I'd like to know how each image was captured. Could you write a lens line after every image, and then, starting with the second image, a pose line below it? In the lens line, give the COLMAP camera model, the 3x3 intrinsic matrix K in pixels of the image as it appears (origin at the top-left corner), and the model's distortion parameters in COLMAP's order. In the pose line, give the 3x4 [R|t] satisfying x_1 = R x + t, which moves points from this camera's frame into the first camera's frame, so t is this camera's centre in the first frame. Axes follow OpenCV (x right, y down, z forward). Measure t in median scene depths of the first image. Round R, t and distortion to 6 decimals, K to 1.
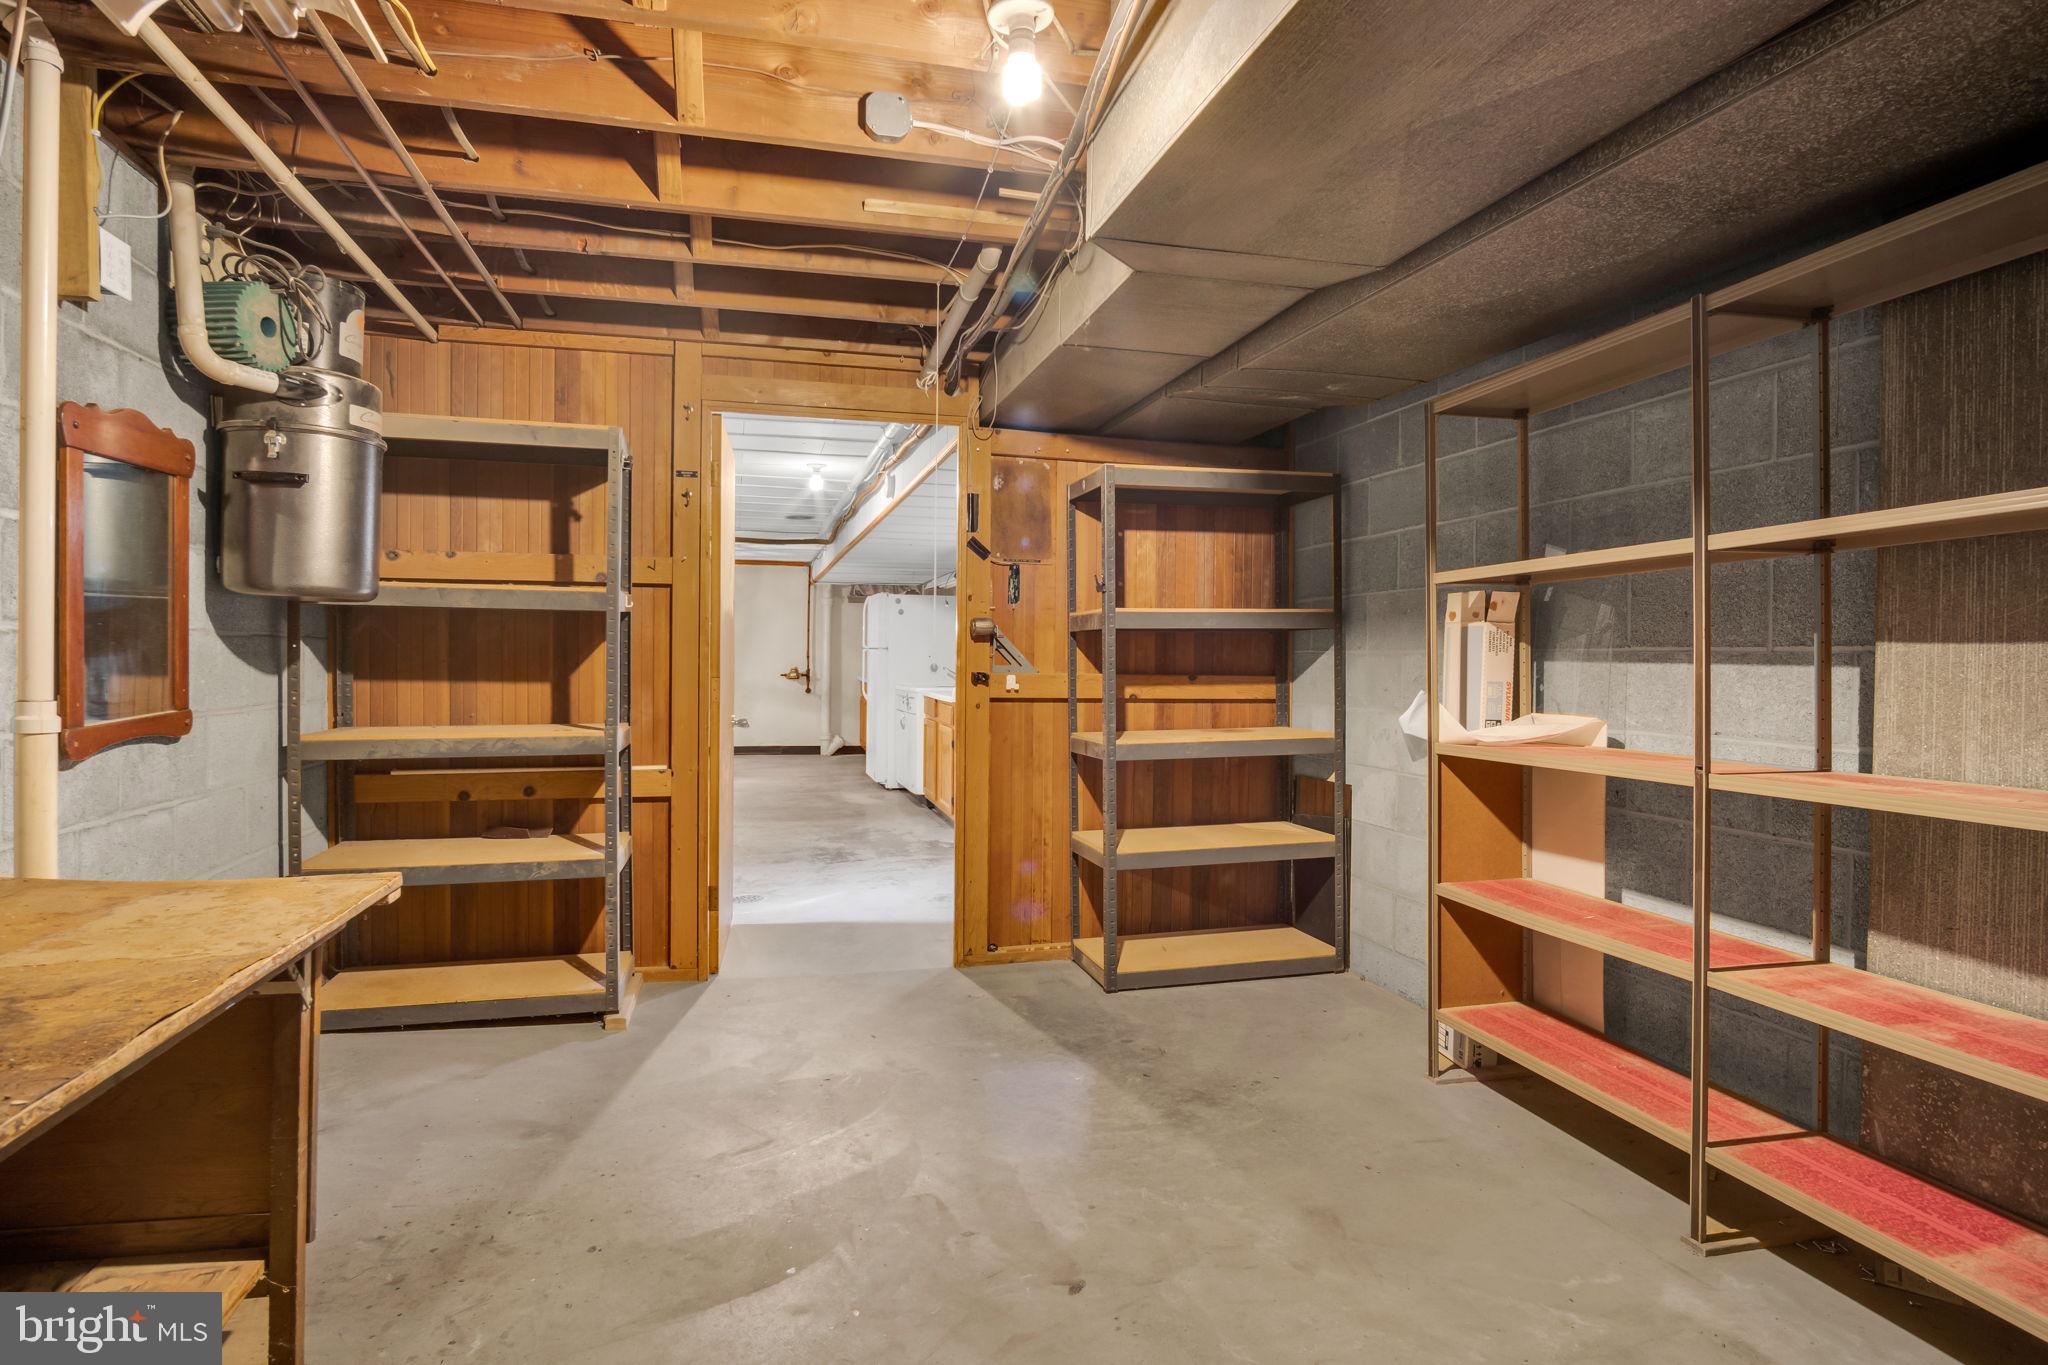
lens RADIAL K [[1121.5, 0, 1036.0], [0, 1121.5, 669.7], [0, 0, 1]] dist [-0.030132, 0.005402]
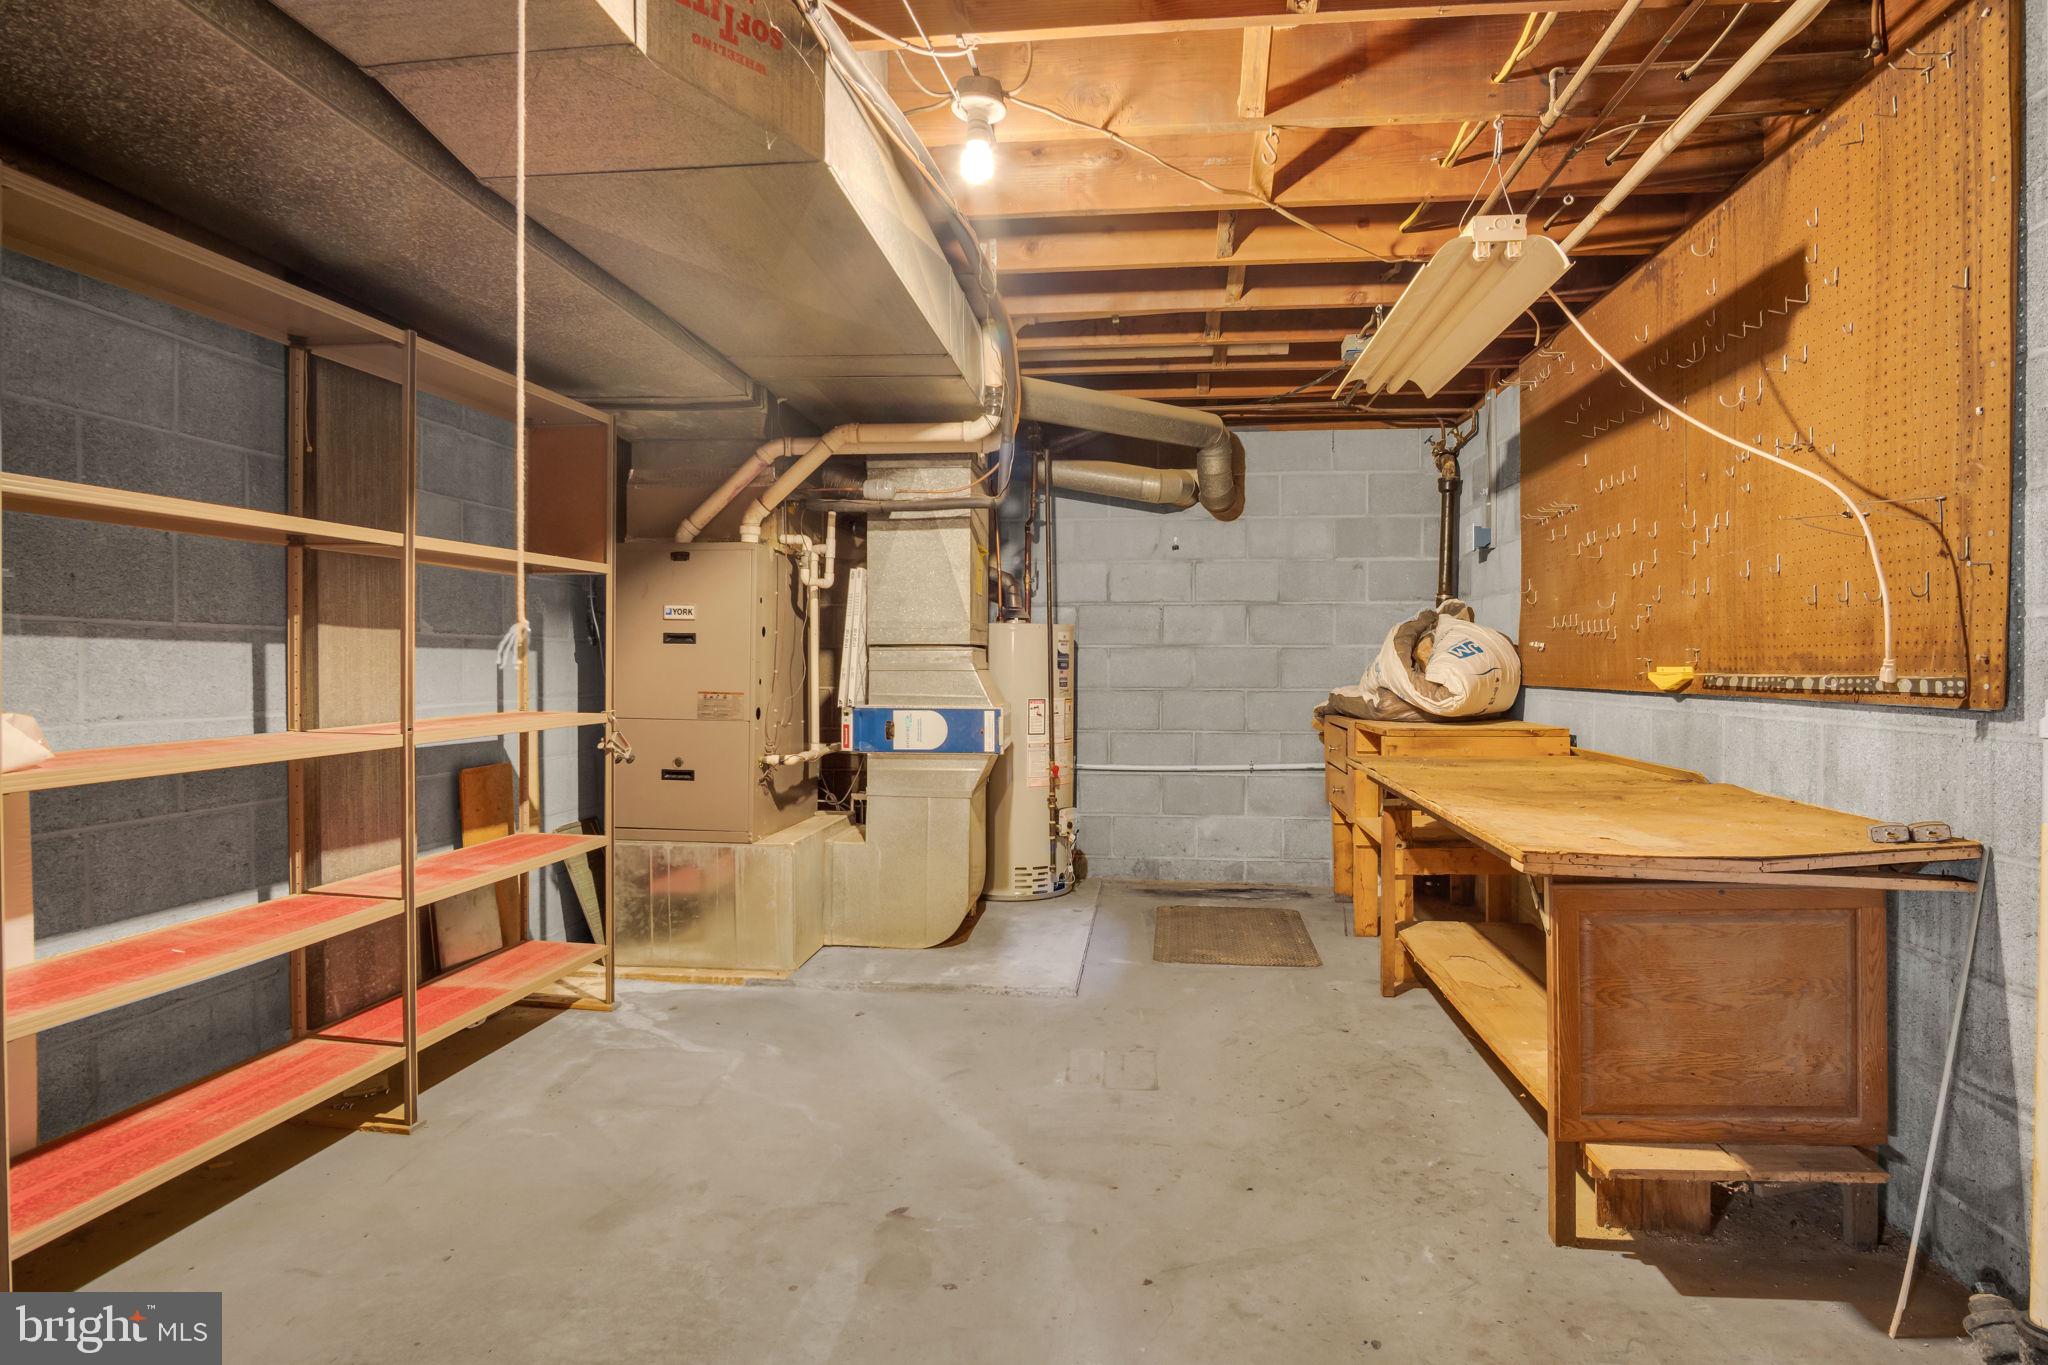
lens RADIAL K [[1121.5, 0, 1031.2], [0, 1121.5, 671.7], [0, 0, 1]] dist [-0.030132, 0.005402]
pose [[-0.930876, -0.012321, 0.365129, -0.438473], [-0.005845, 0.999805, 0.018837, 0.000544], [-0.365290, 0.015401, -0.930766, 1.787628]]
